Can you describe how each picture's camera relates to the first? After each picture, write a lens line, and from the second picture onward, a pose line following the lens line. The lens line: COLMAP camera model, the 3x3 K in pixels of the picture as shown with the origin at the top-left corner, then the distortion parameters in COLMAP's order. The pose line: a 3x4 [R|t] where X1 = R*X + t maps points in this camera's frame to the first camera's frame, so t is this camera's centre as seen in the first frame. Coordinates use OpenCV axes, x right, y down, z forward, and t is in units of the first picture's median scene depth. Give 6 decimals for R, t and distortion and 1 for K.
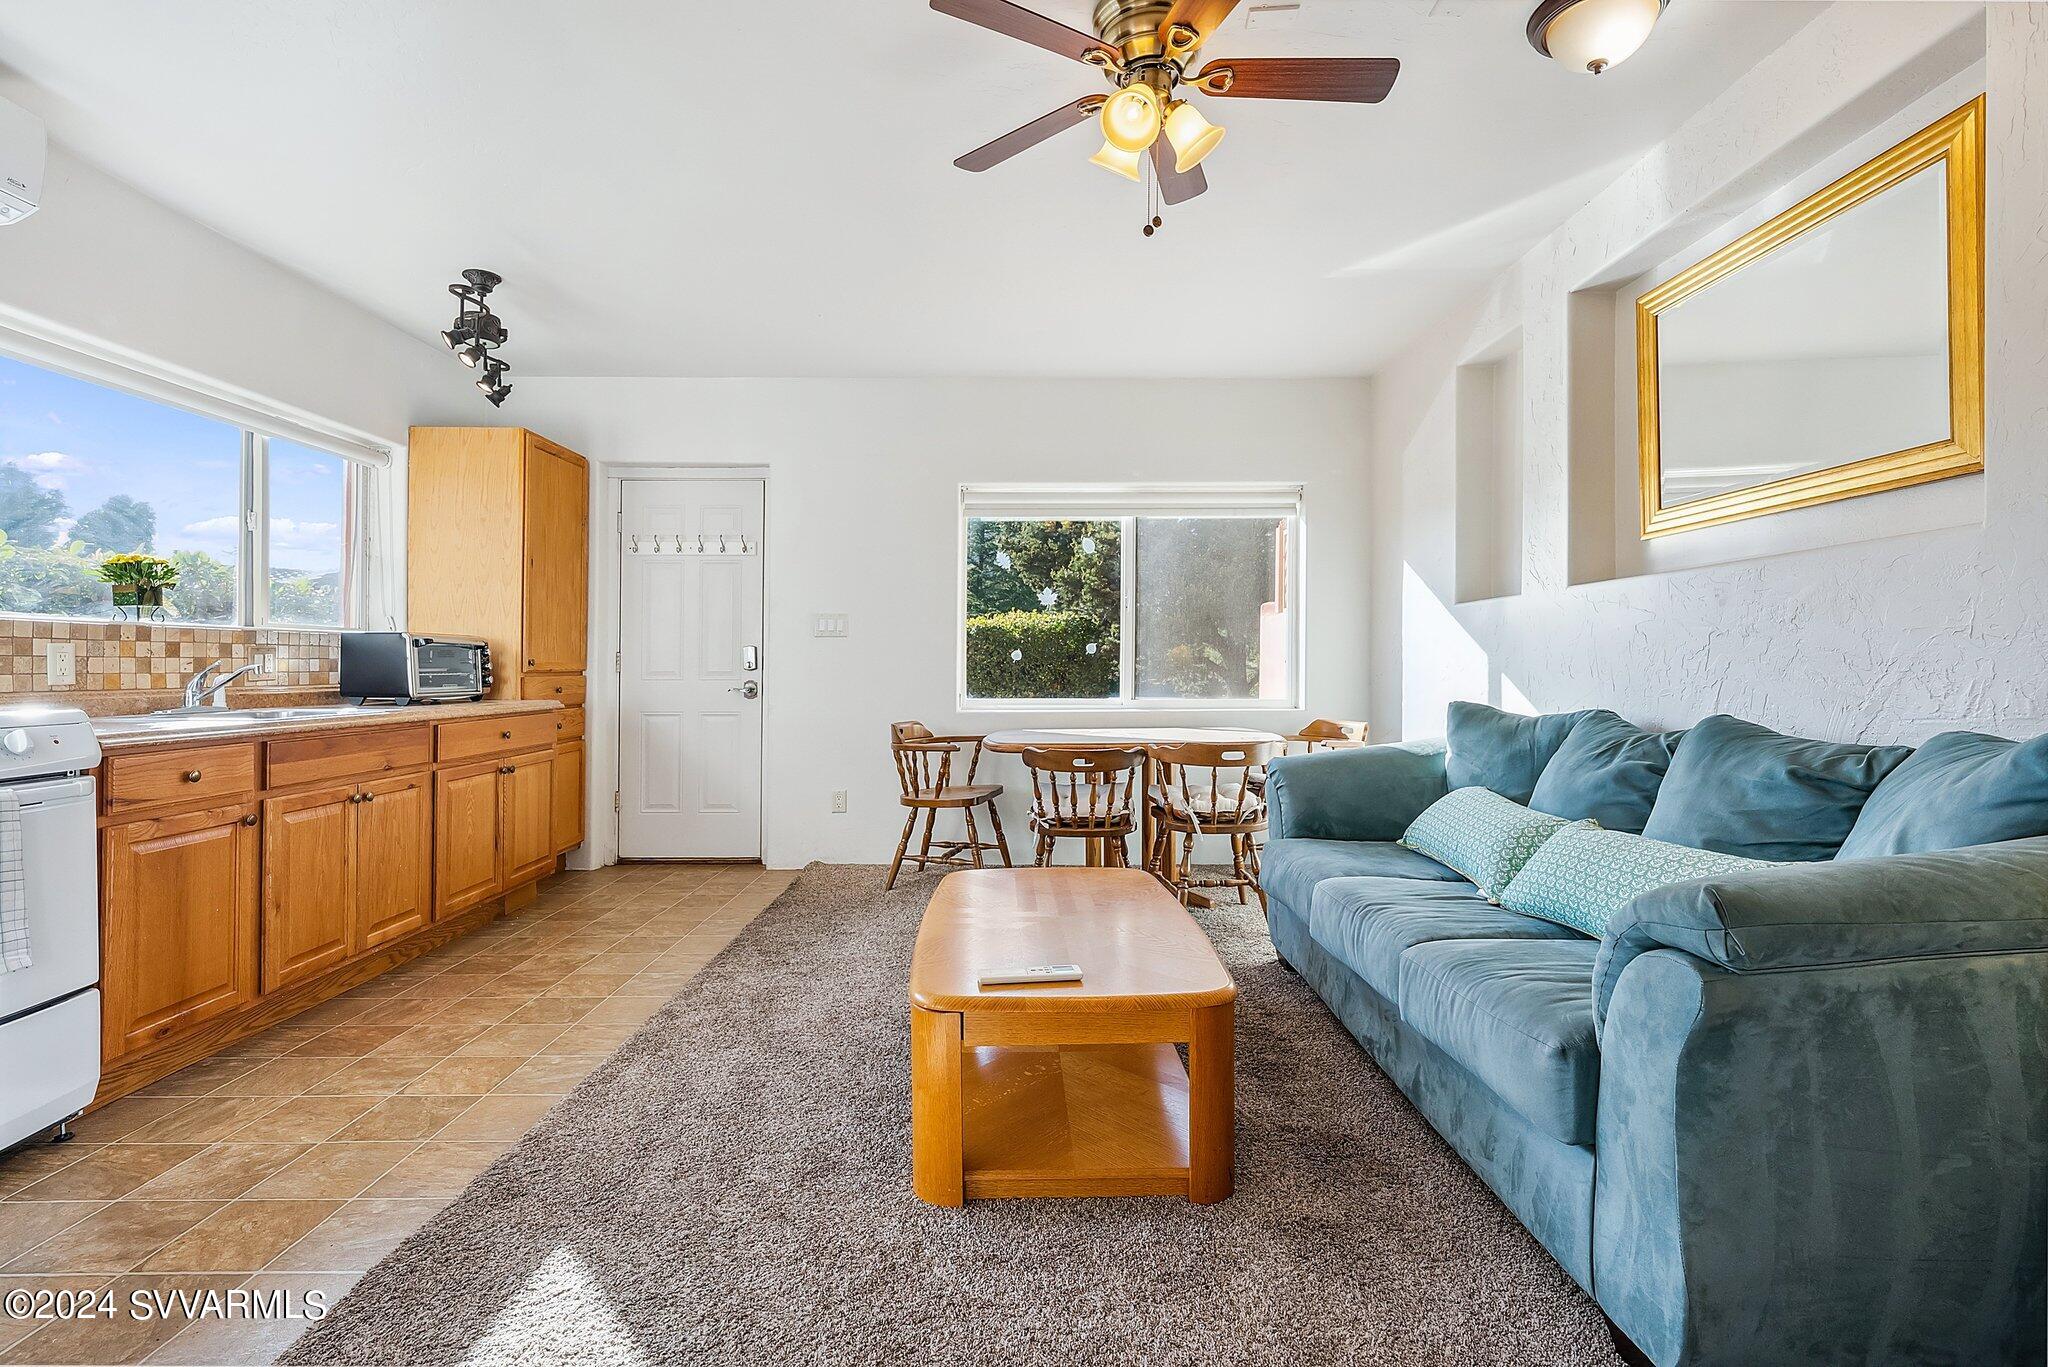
lens RADIAL K [[928.1, 0, 1024.4], [0, 928.1, 675.7], [0, 0, 1]] dist [0.002373, -0.000046]
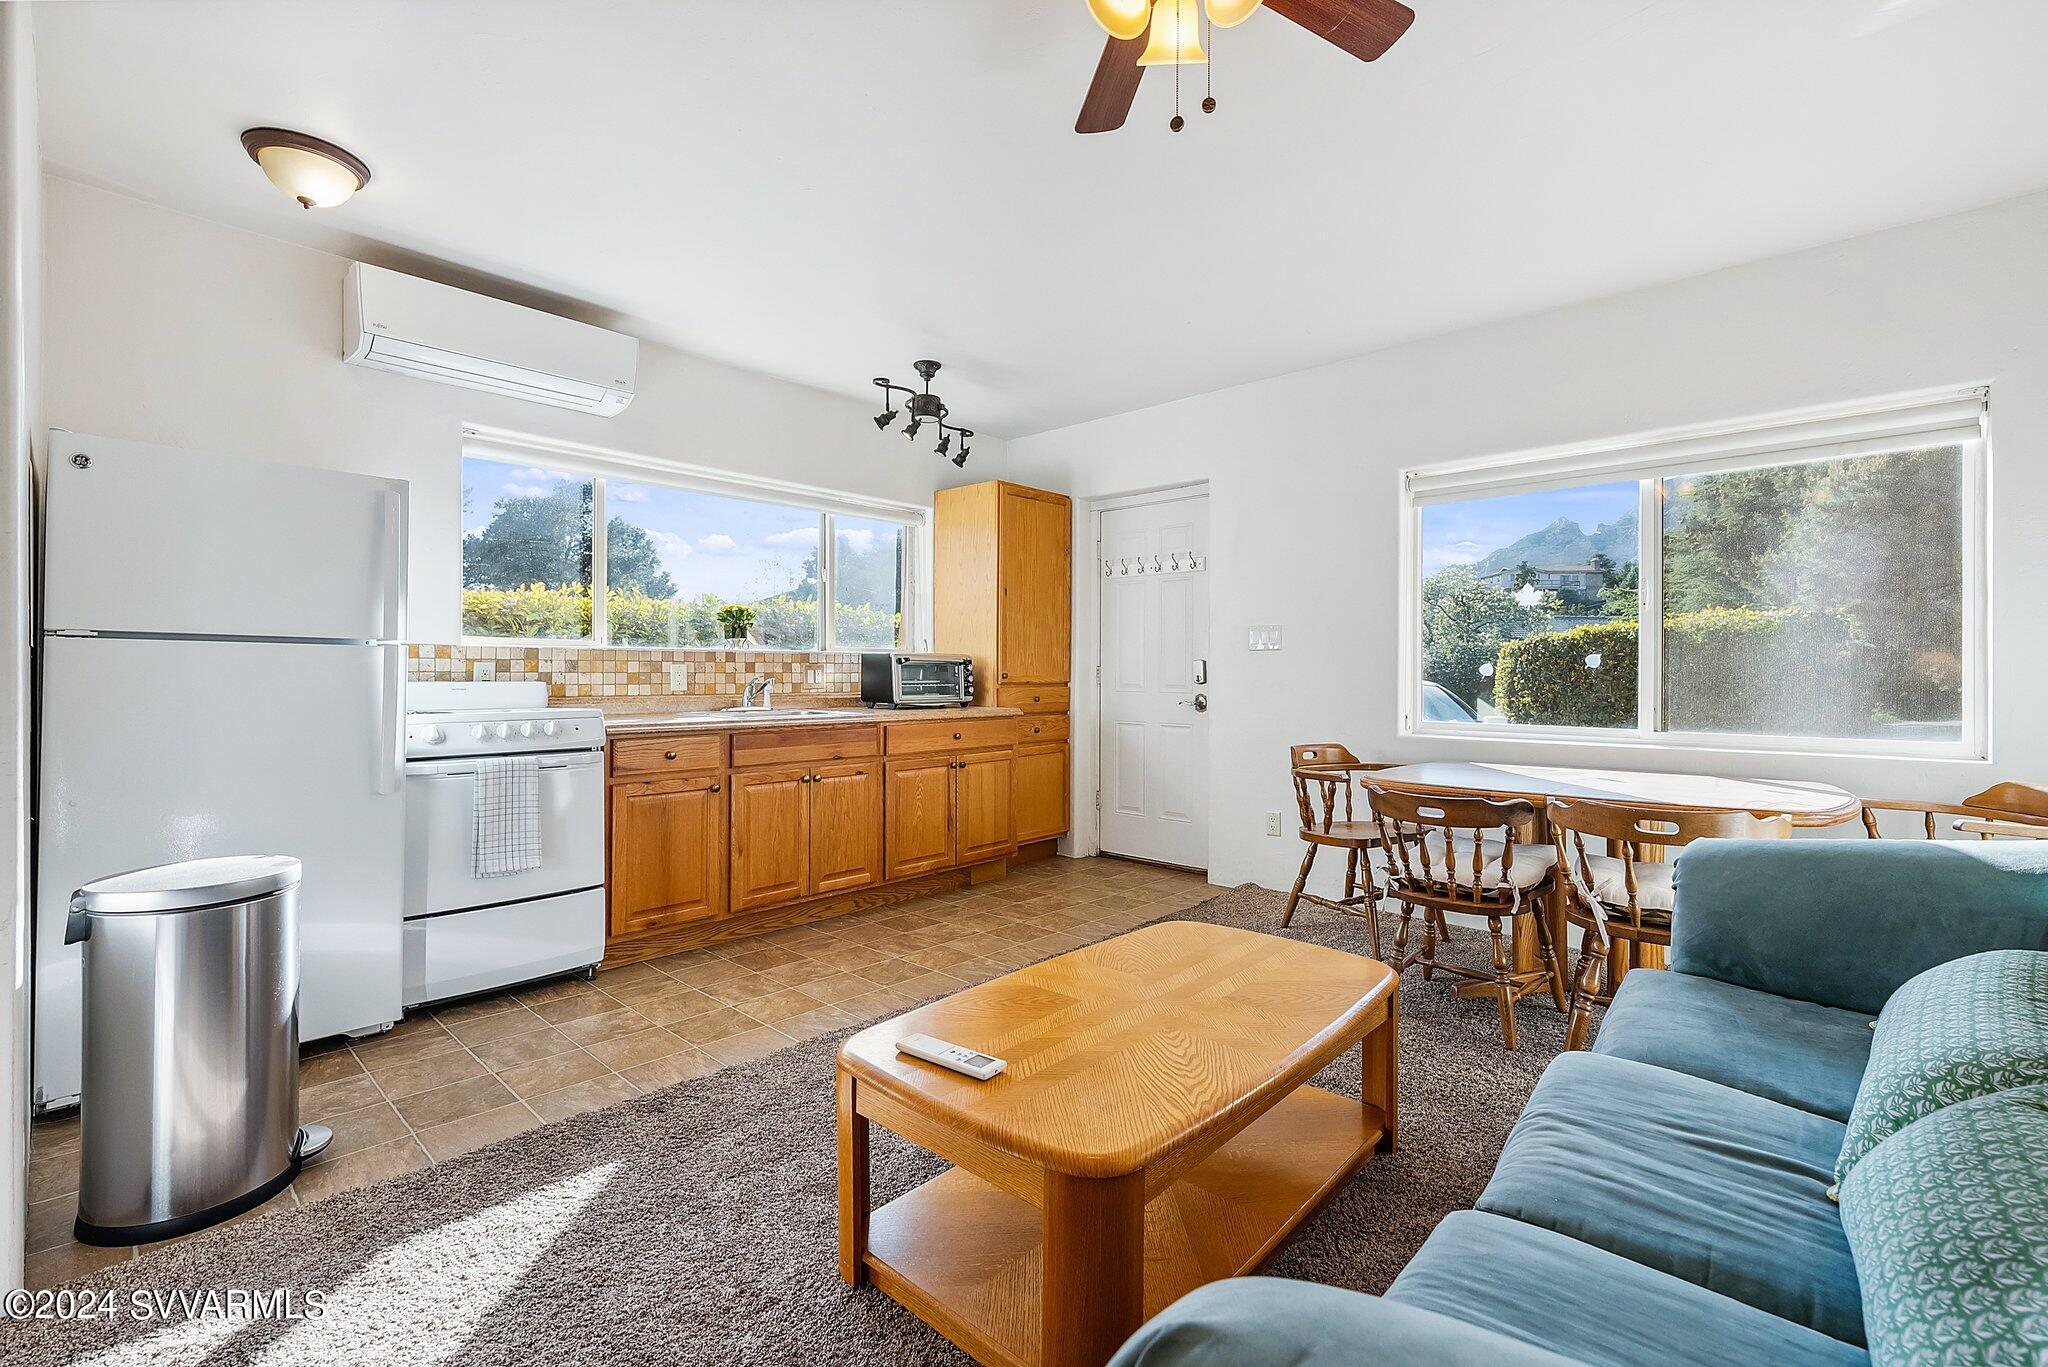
lens RADIAL K [[885.4, 0, 1025.1], [0, 885.4, 672.8], [0, 0, 1]] dist [0.001053, 0.000139]
pose [[0.735769, 0.004875, -0.677215, 0.318913], [-0.012100, 0.999909, -0.005947, -0.014689], [0.677124, 0.012570, 0.735761, 0.229843]]
